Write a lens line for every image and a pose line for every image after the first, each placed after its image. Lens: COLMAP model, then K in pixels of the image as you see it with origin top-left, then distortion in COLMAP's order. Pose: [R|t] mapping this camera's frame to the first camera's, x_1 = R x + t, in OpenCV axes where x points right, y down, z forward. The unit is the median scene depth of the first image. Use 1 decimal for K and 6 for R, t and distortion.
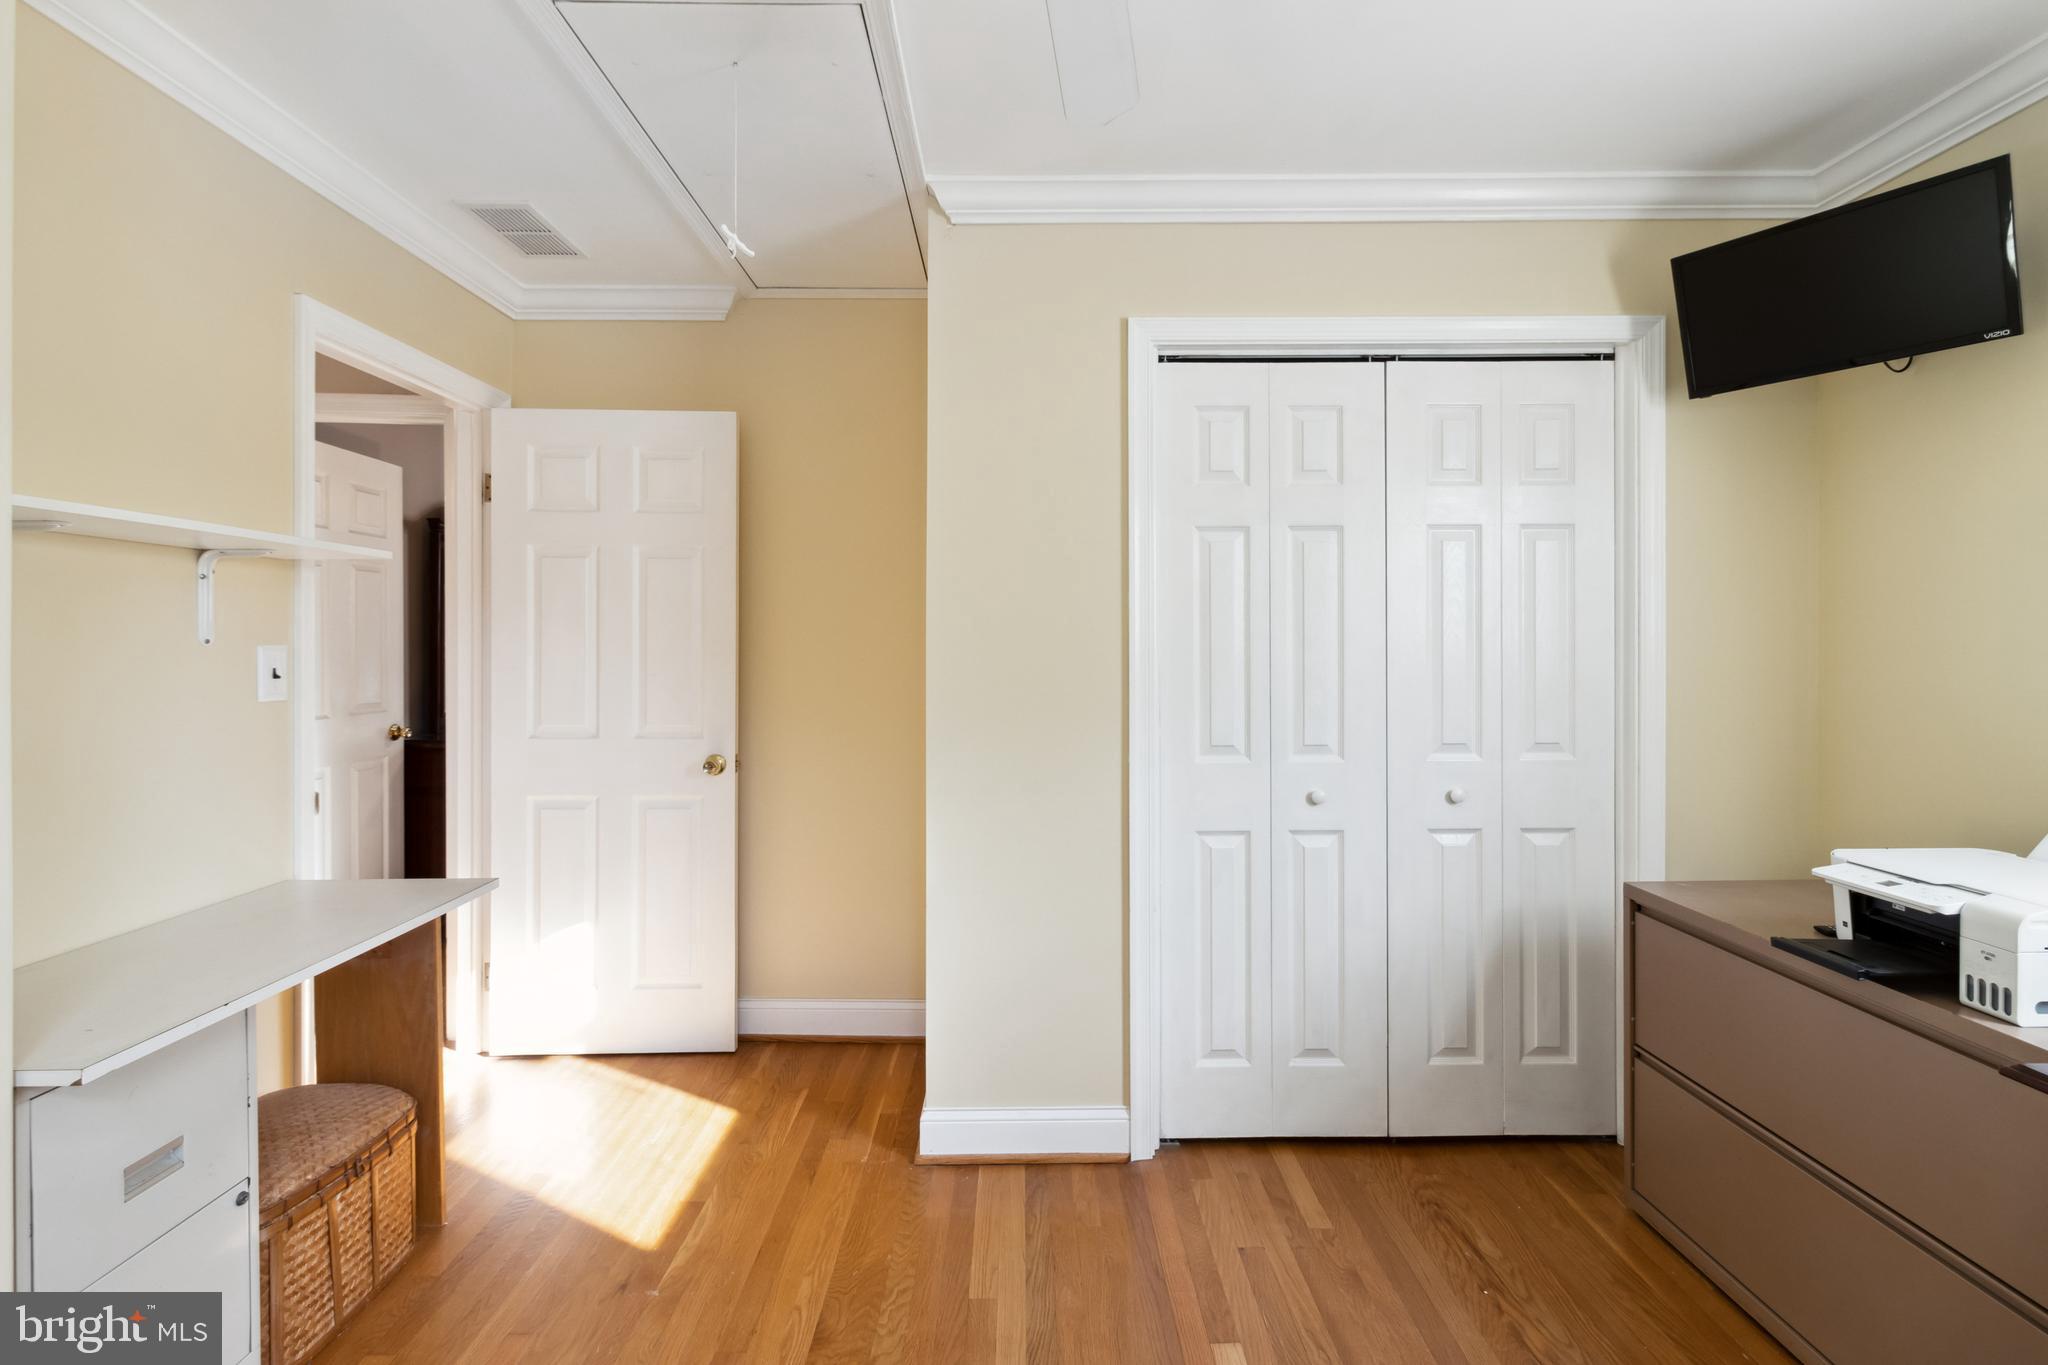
lens RADIAL K [[857.9, 0, 1029.5], [0, 857.9, 654.1], [0, 0, 1]] dist [0.003495, 0.000303]
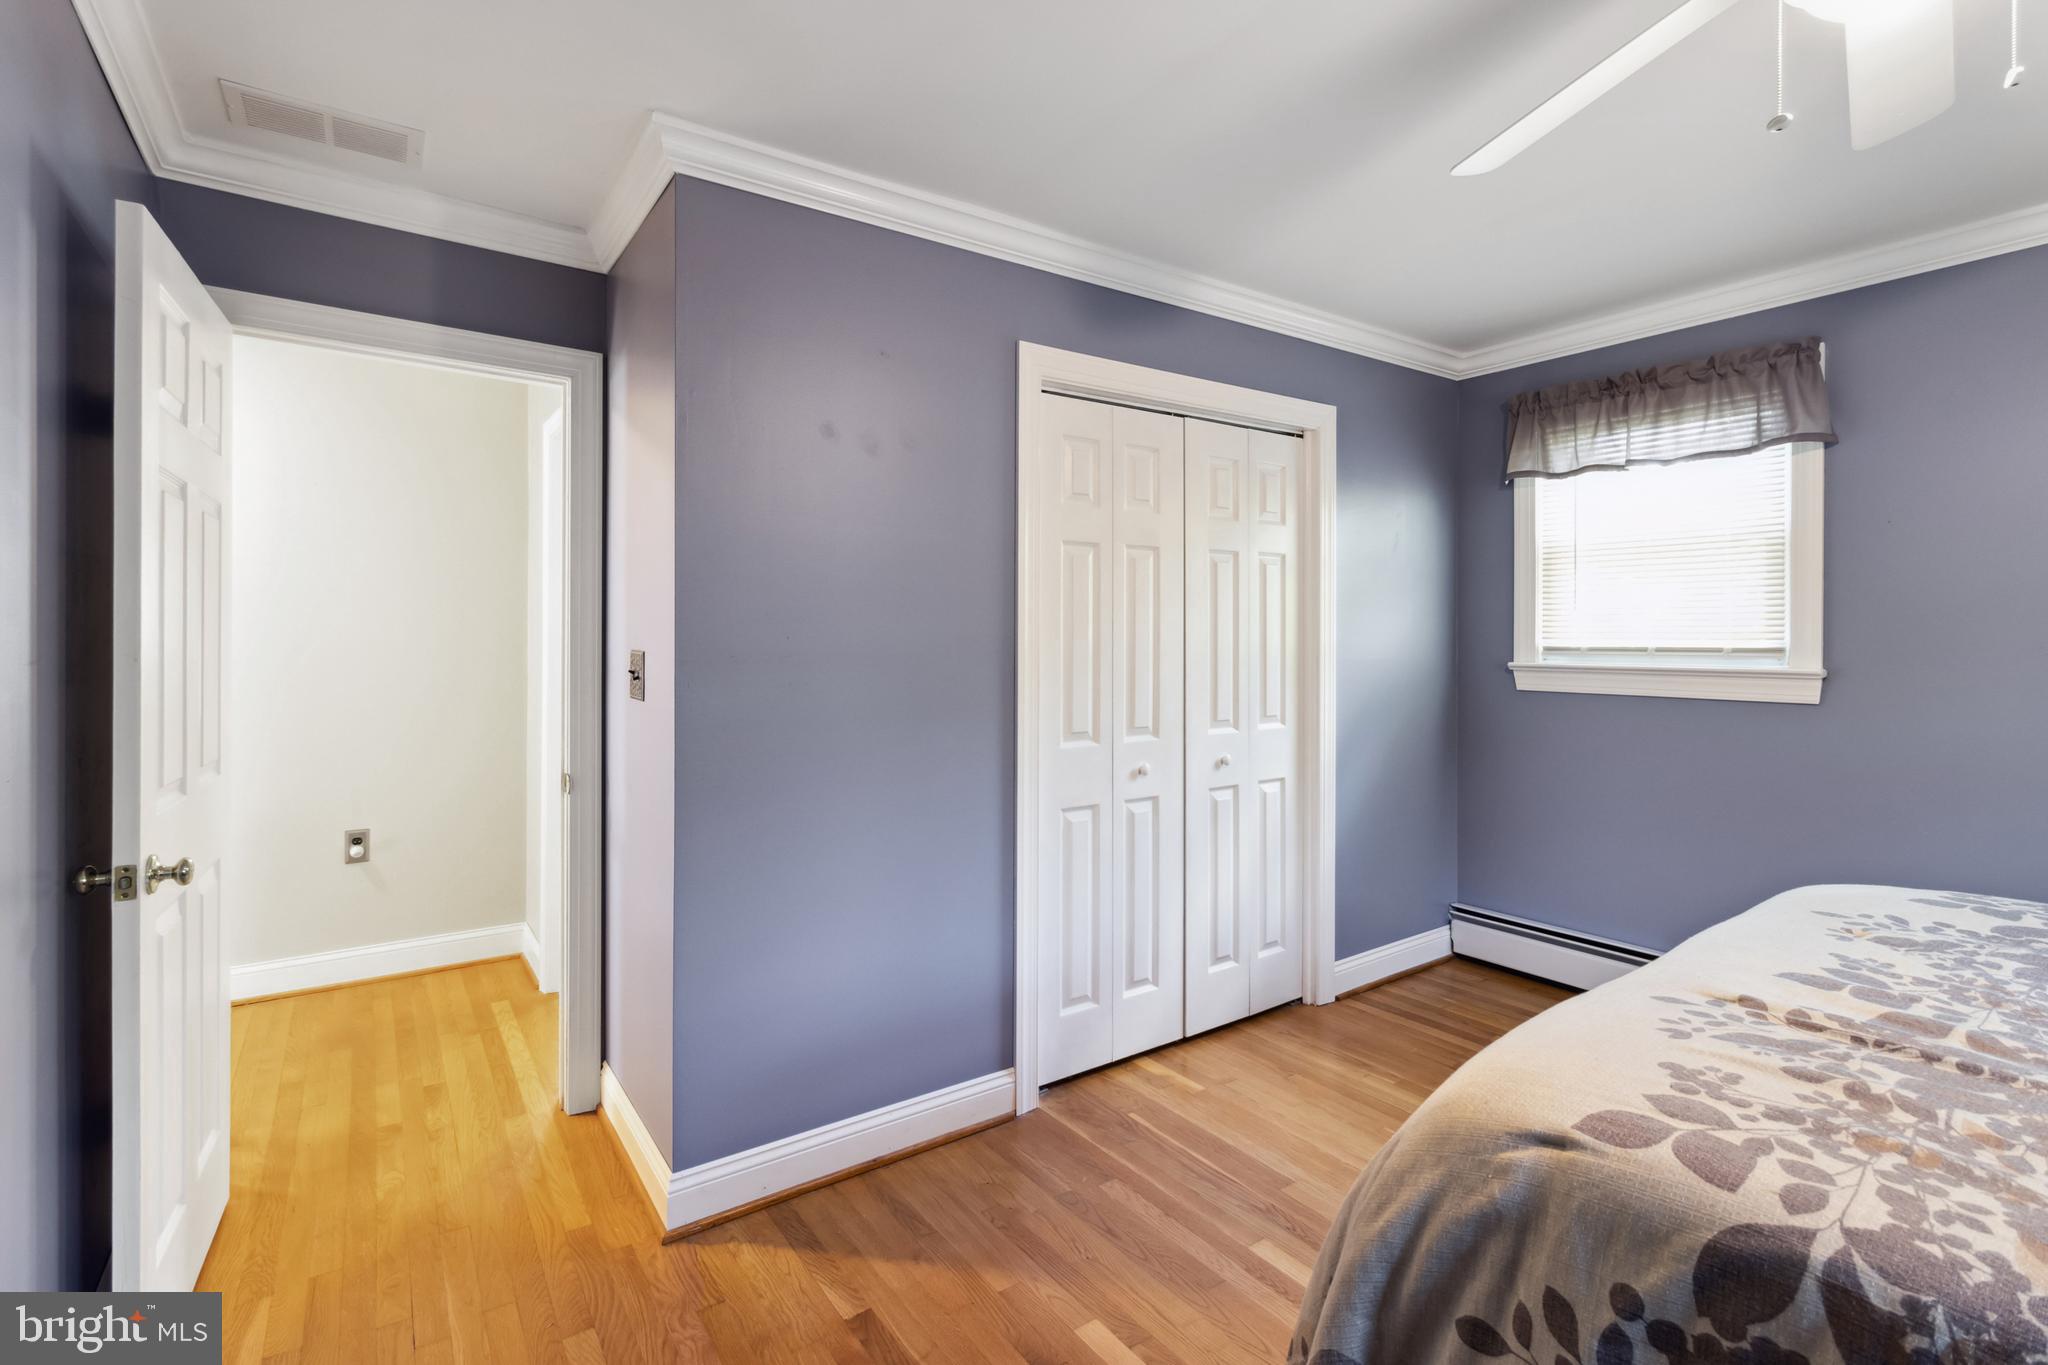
lens RADIAL K [[953.5, 0, 1023.4], [0, 953.5, 663.7], [0, 0, 1]] dist [-0.001697, 0.000150]
pose [[0.817780, -0.013563, 0.575371, -0.573708], [0.010581, 0.999908, 0.008531, 0.003575], [-0.575433, -0.000889, 0.817848, -0.001434]]
